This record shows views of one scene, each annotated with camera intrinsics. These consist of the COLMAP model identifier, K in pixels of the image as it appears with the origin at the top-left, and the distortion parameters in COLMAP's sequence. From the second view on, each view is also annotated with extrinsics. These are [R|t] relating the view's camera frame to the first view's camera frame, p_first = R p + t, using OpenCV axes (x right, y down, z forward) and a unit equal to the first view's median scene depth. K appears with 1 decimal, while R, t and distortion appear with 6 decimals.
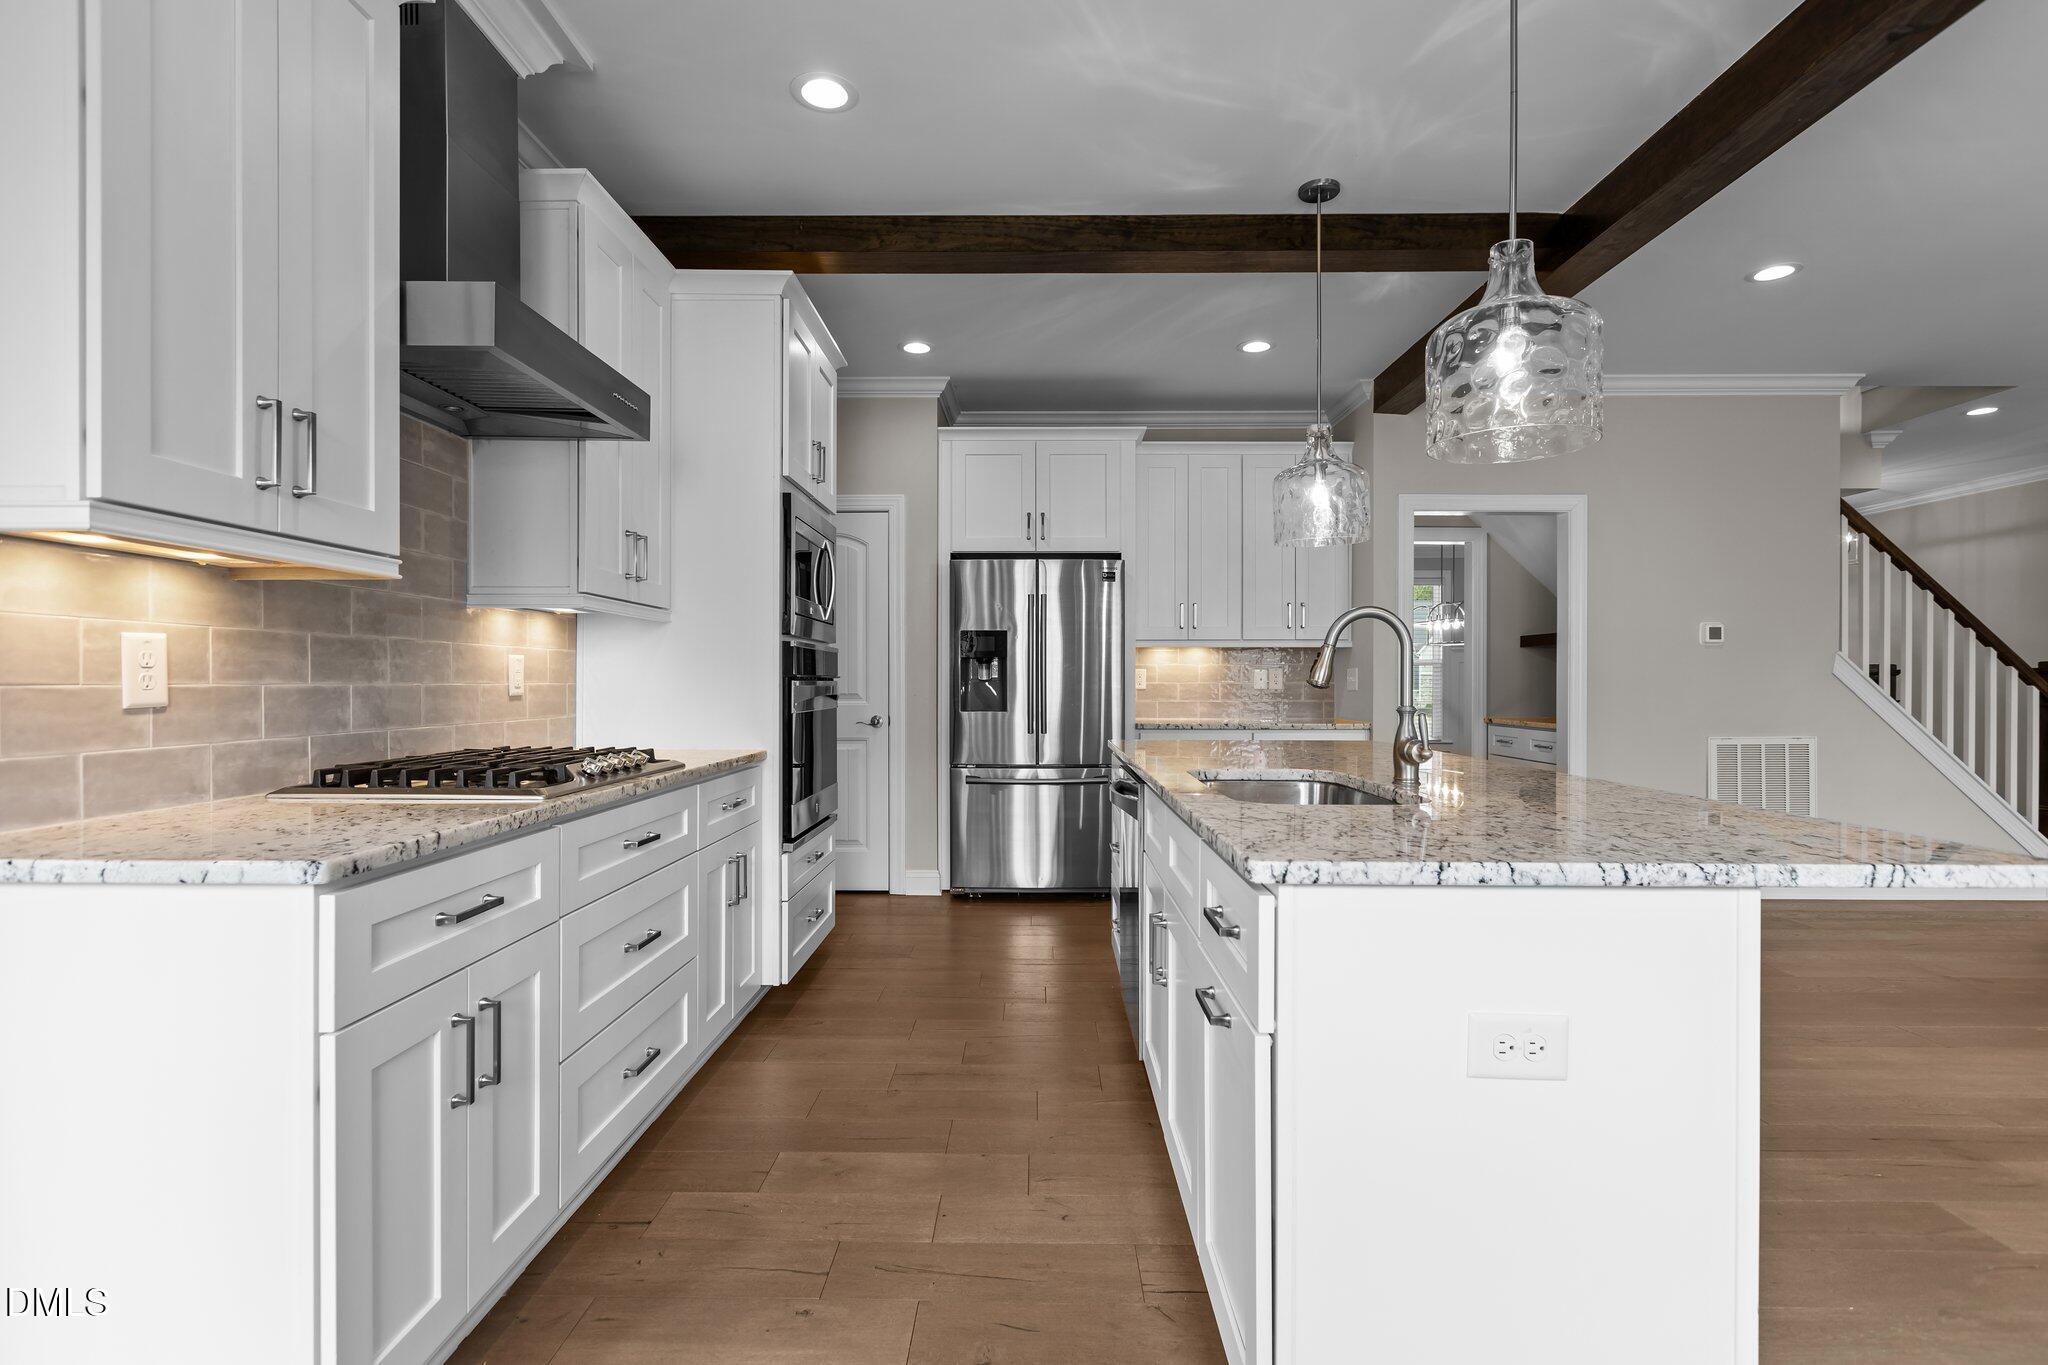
lens RADIAL K [[979.0, 0, 1026.8], [0, 979.0, 687.6], [0, 0, 1]] dist [0.001640, 0.000108]
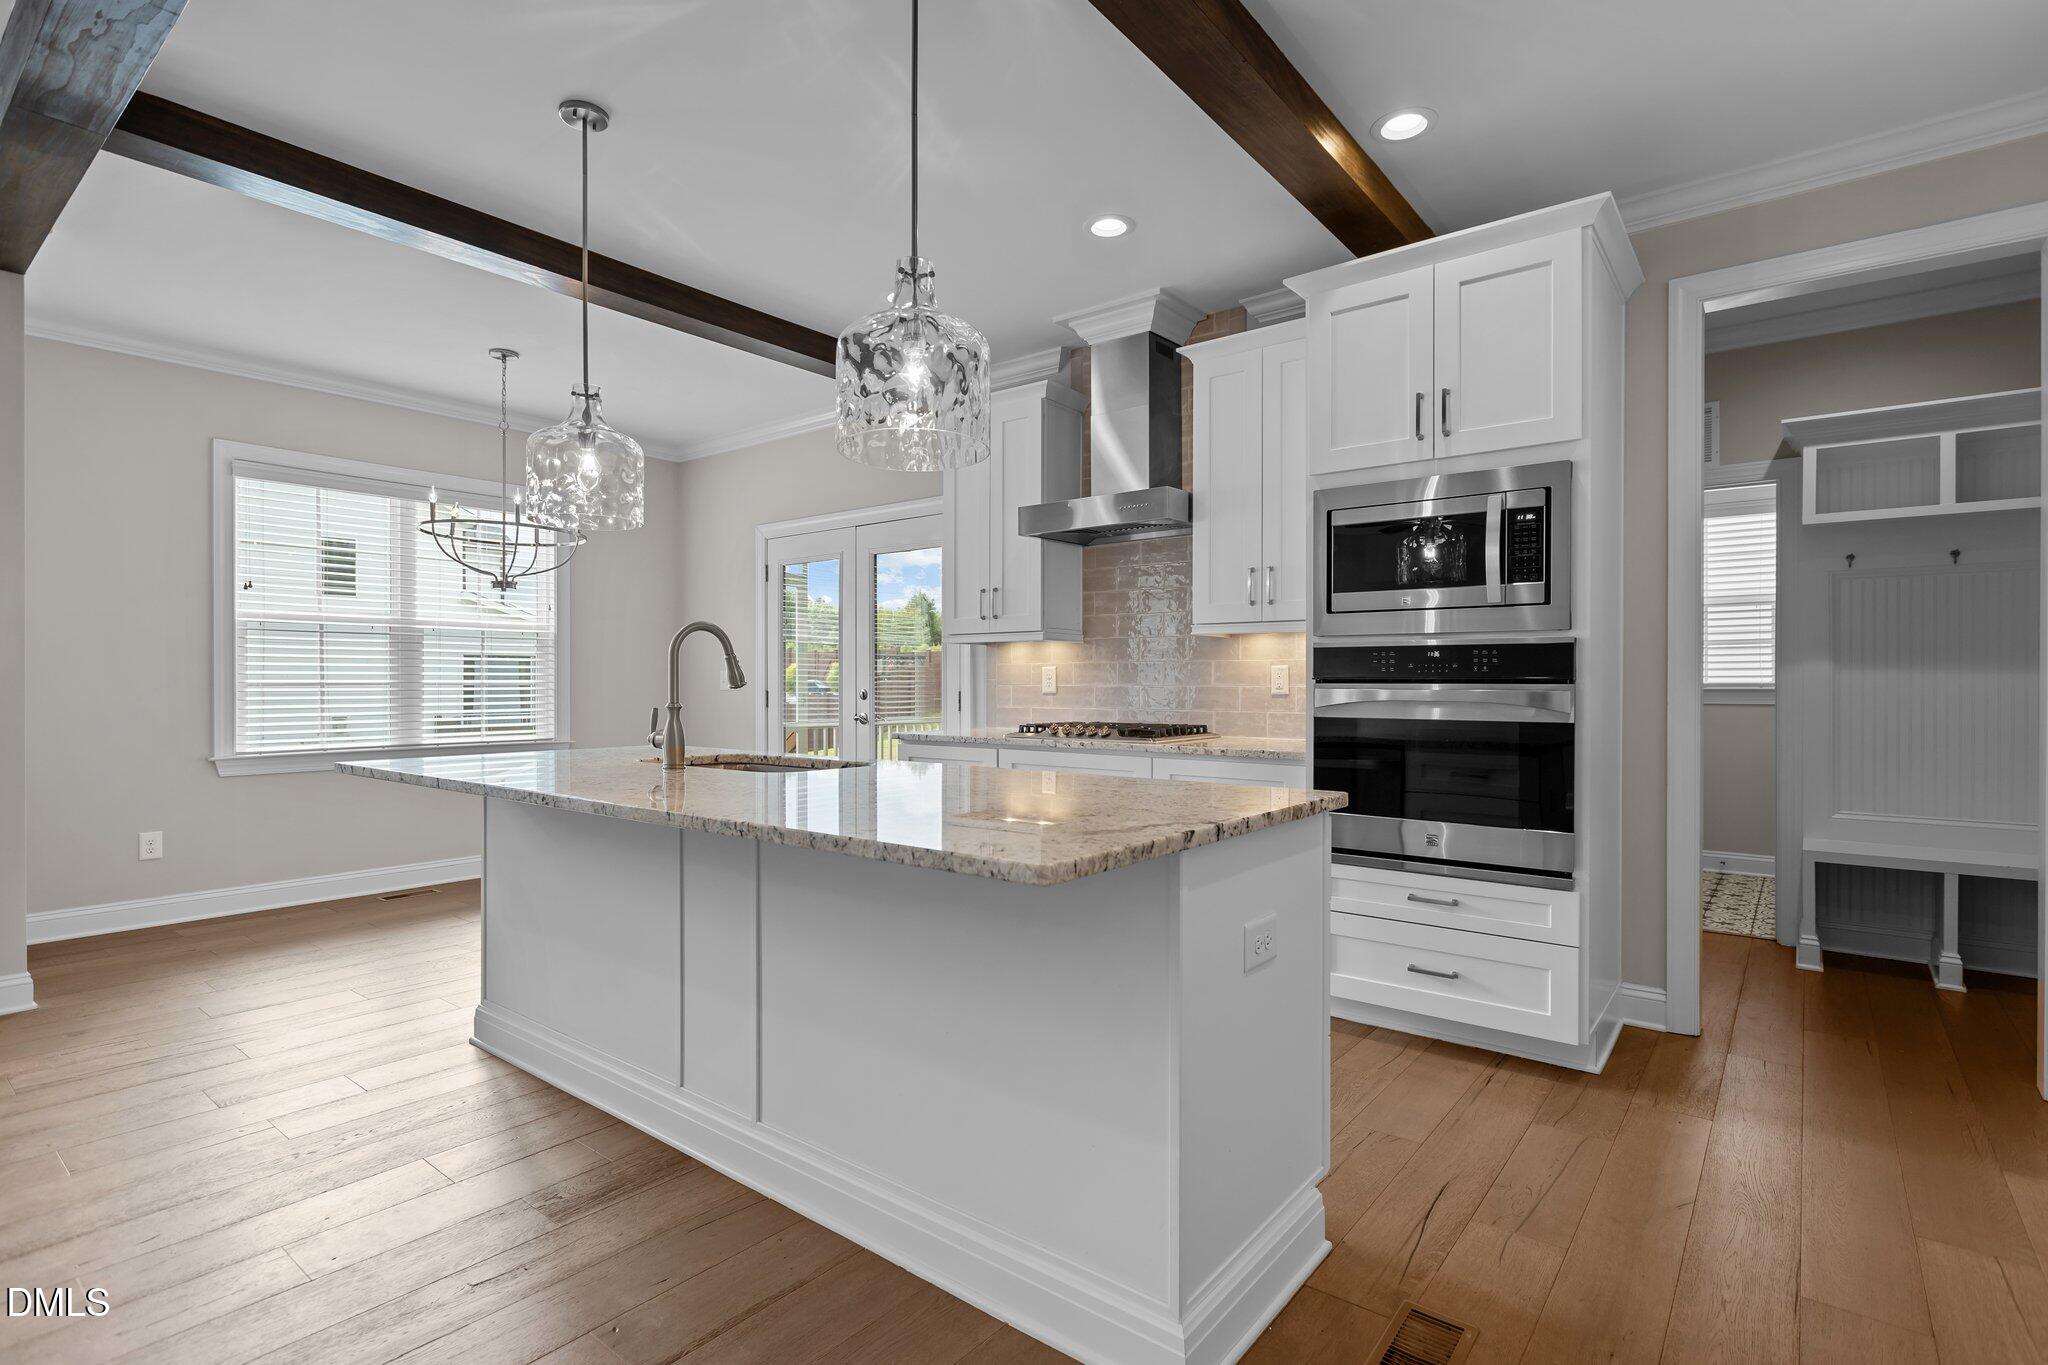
lens RADIAL K [[979.0, 0, 1026.8], [0, 979.0, 687.6], [0, 0, 1]] dist [0.001640, 0.000108]
pose [[-0.611860, 0.004798, -0.790951, 1.098244], [-0.005001, 0.999938, 0.009934, -0.018737], [0.790950, 0.010034, -0.611799, 2.131492]]
